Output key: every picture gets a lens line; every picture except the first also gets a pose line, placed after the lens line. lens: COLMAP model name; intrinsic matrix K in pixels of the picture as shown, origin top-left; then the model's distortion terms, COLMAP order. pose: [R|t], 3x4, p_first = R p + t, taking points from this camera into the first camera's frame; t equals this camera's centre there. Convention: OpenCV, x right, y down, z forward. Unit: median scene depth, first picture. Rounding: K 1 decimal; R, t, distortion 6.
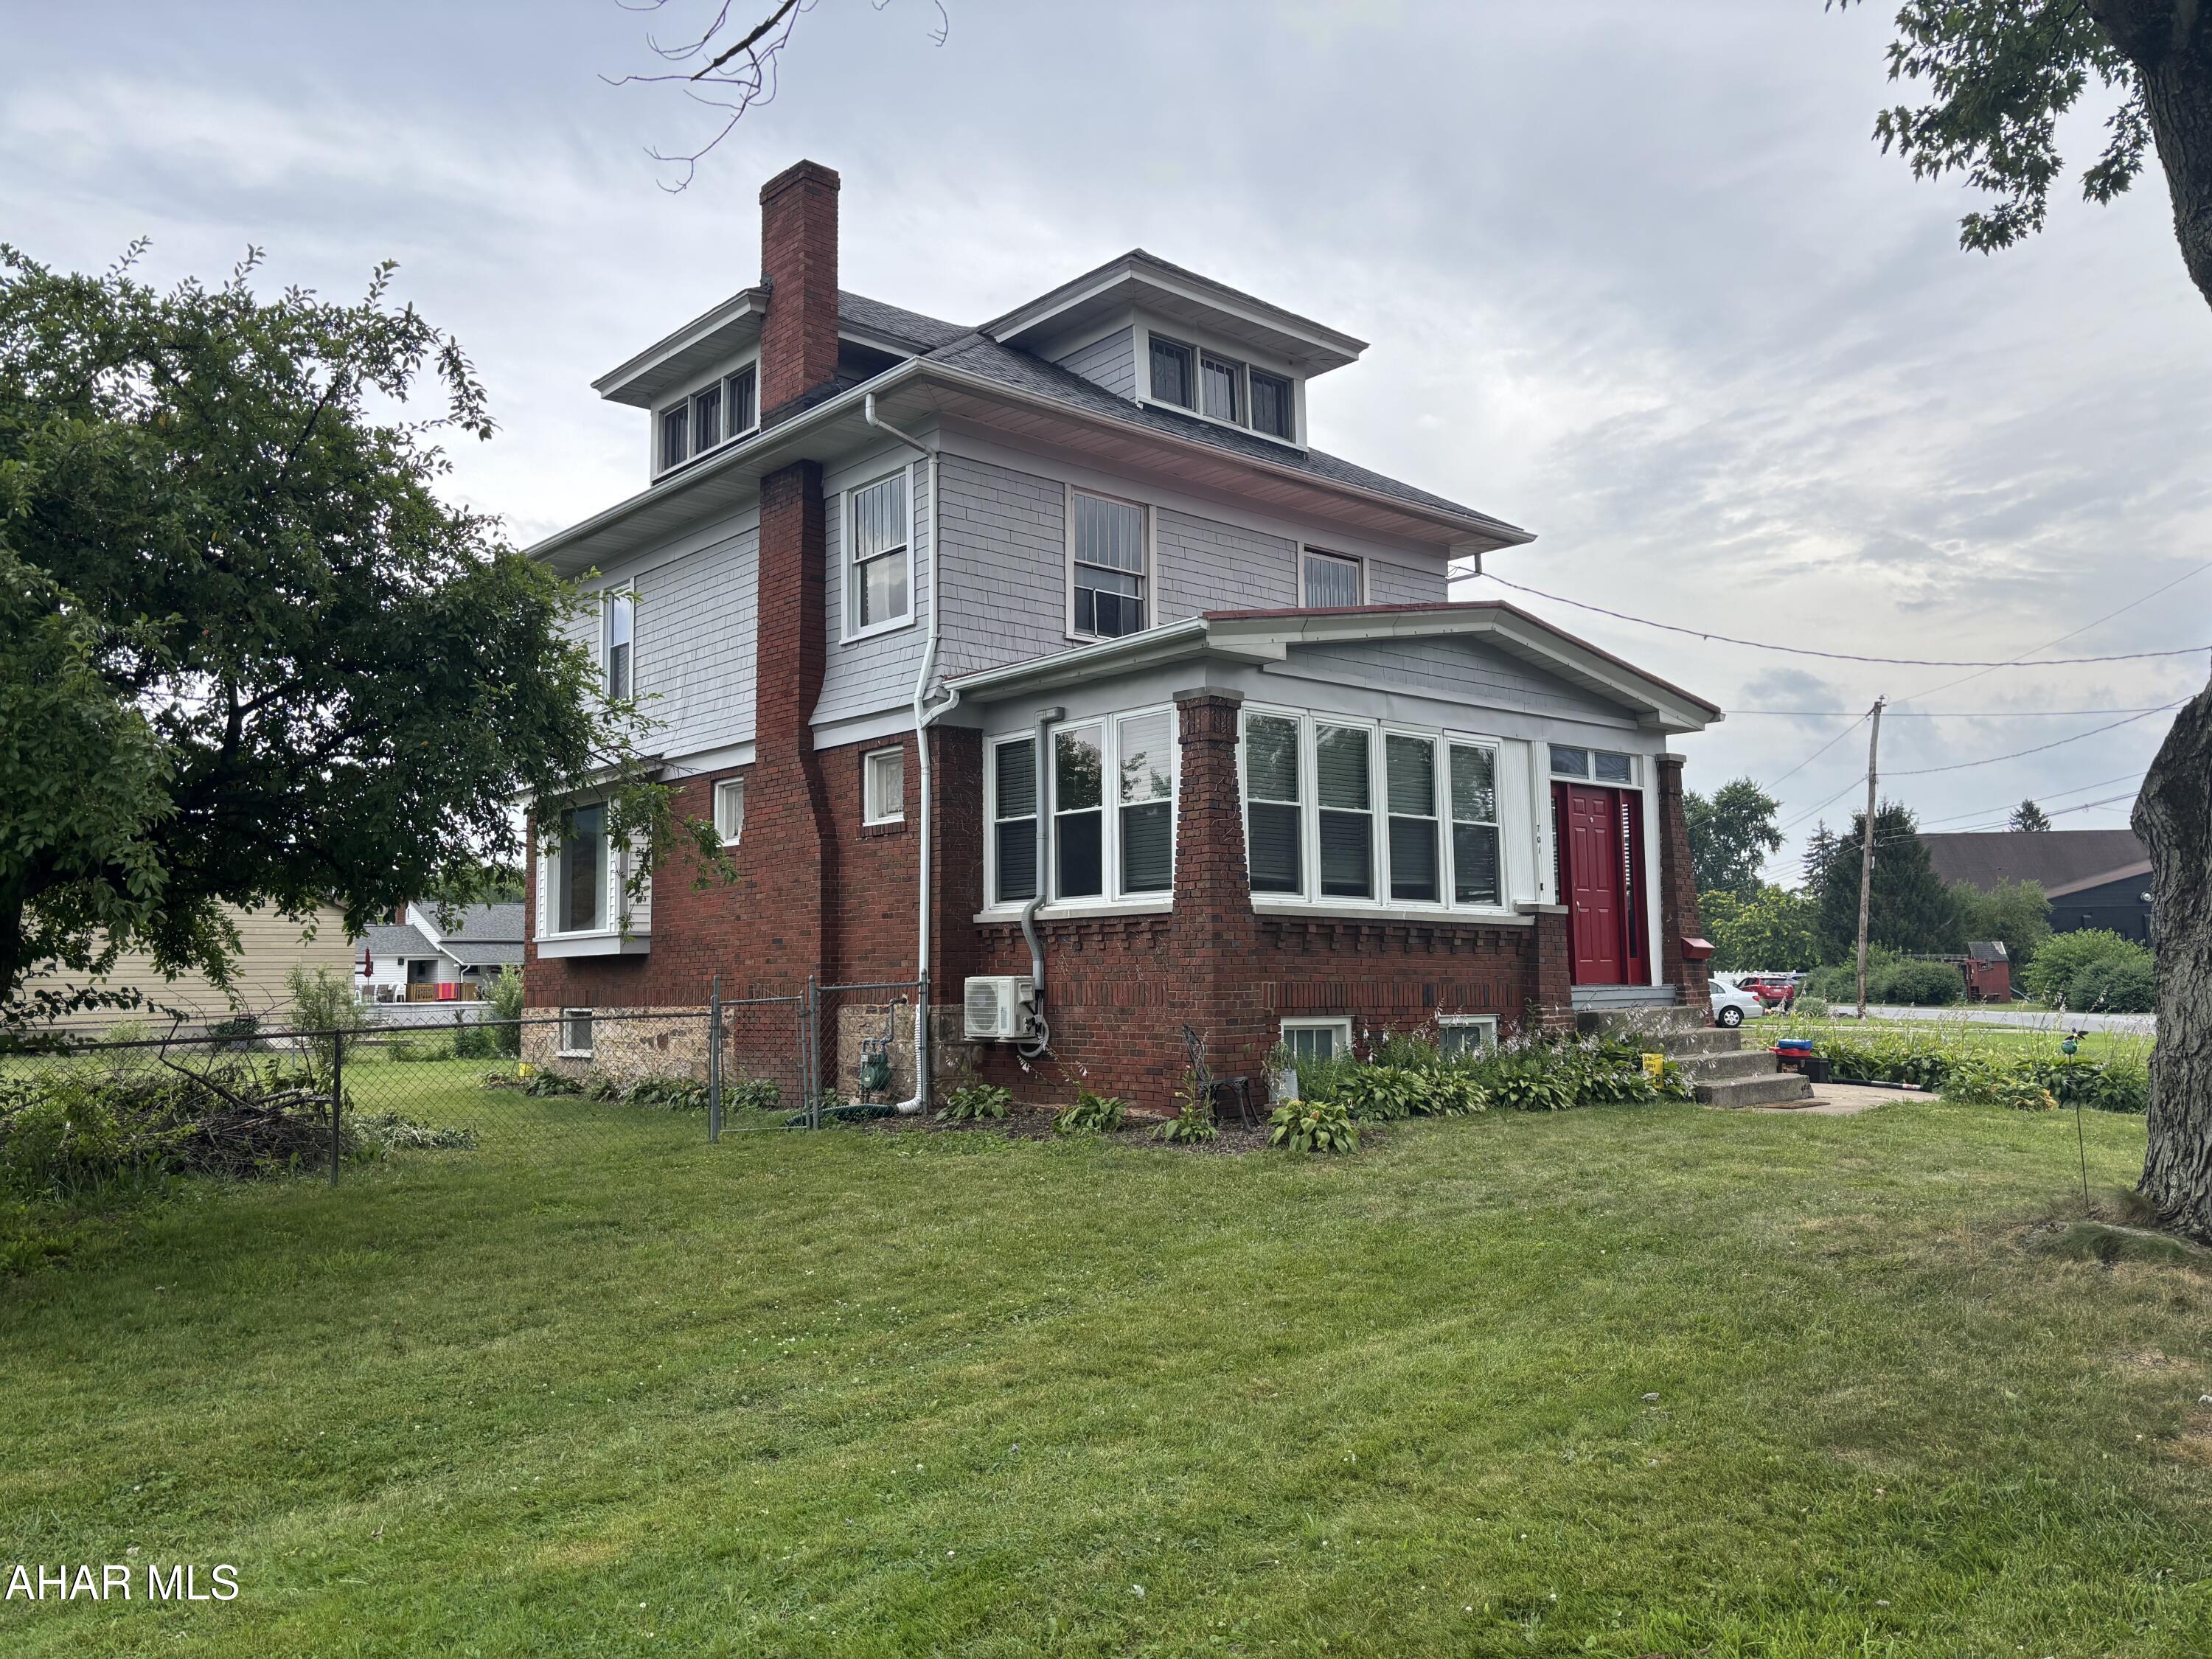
lens RADIAL K [[1667.5, 0, 1108.0], [0, 1667.5, 824.5], [0, 0, 1]] dist [0.053932, -0.072337]
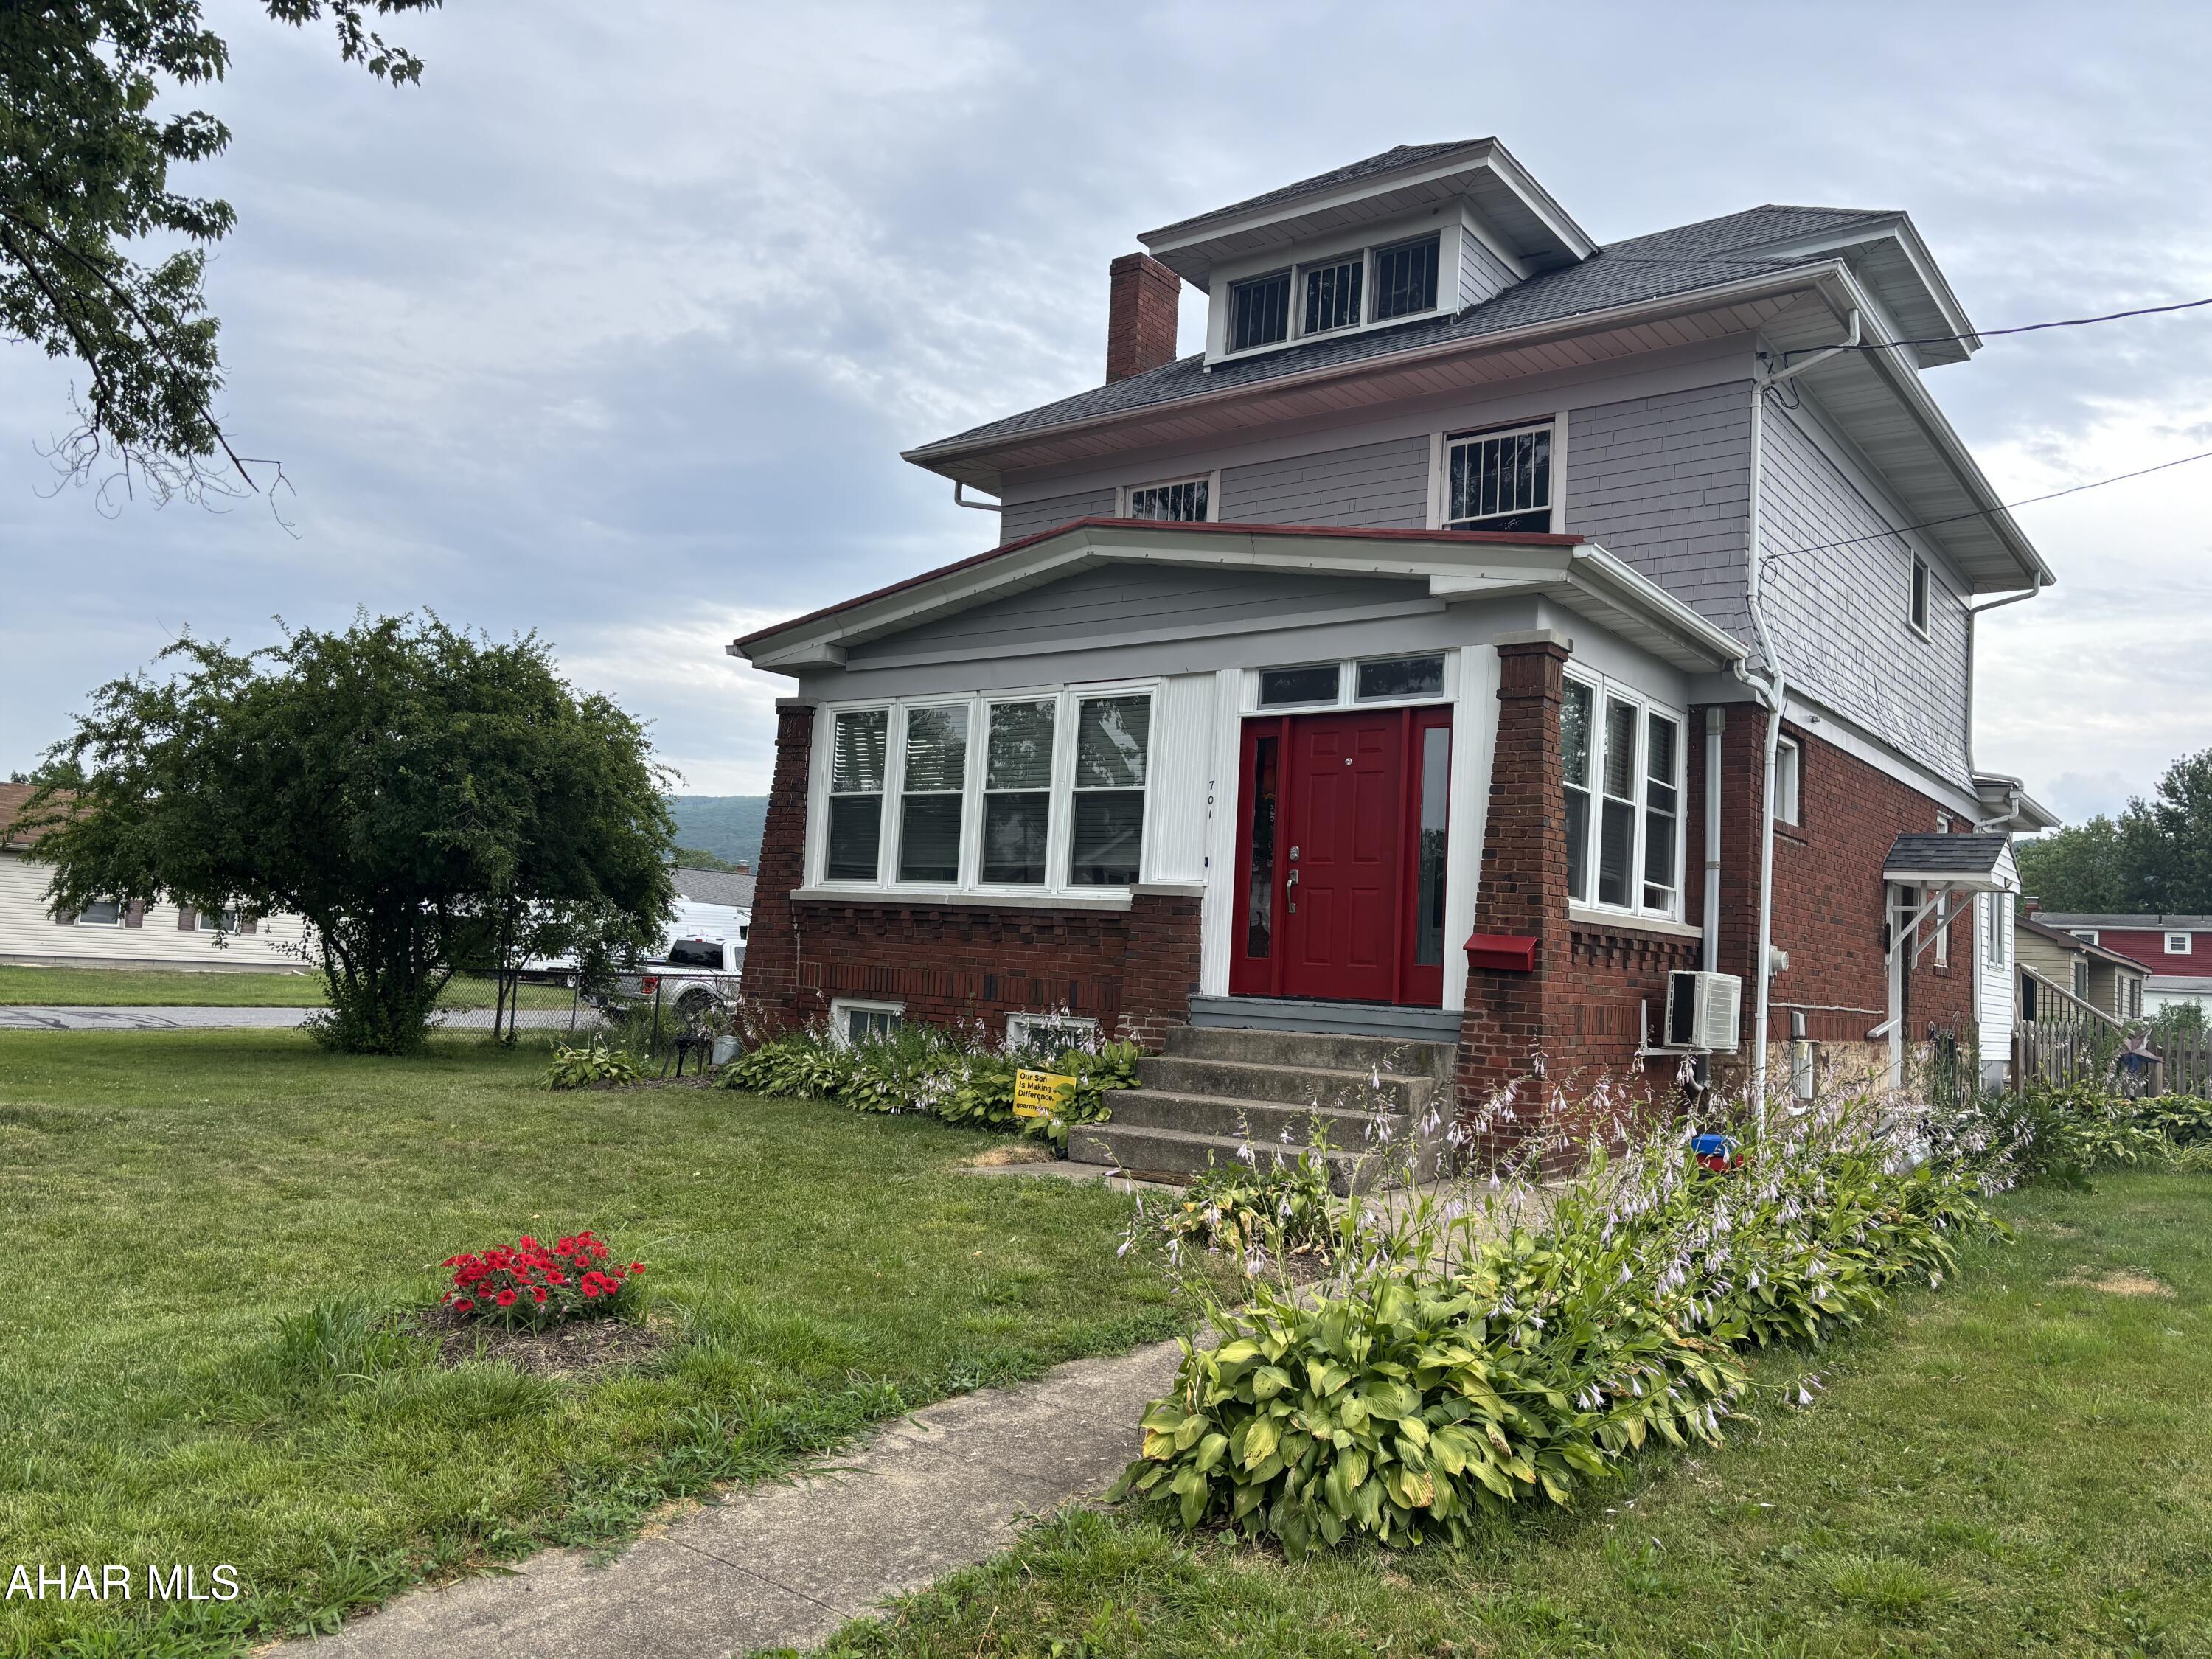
lens RADIAL K [[1667.5, 0, 1107.0], [0, 1667.5, 833.3], [0, 0, 1]] dist [0.053932, -0.072337]
pose [[0.182576, -0.070473, -0.980663, 1.038392], [0.022233, 0.997469, -0.067541, 0.077550], [0.982940, -0.009471, 0.183681, 0.865027]]
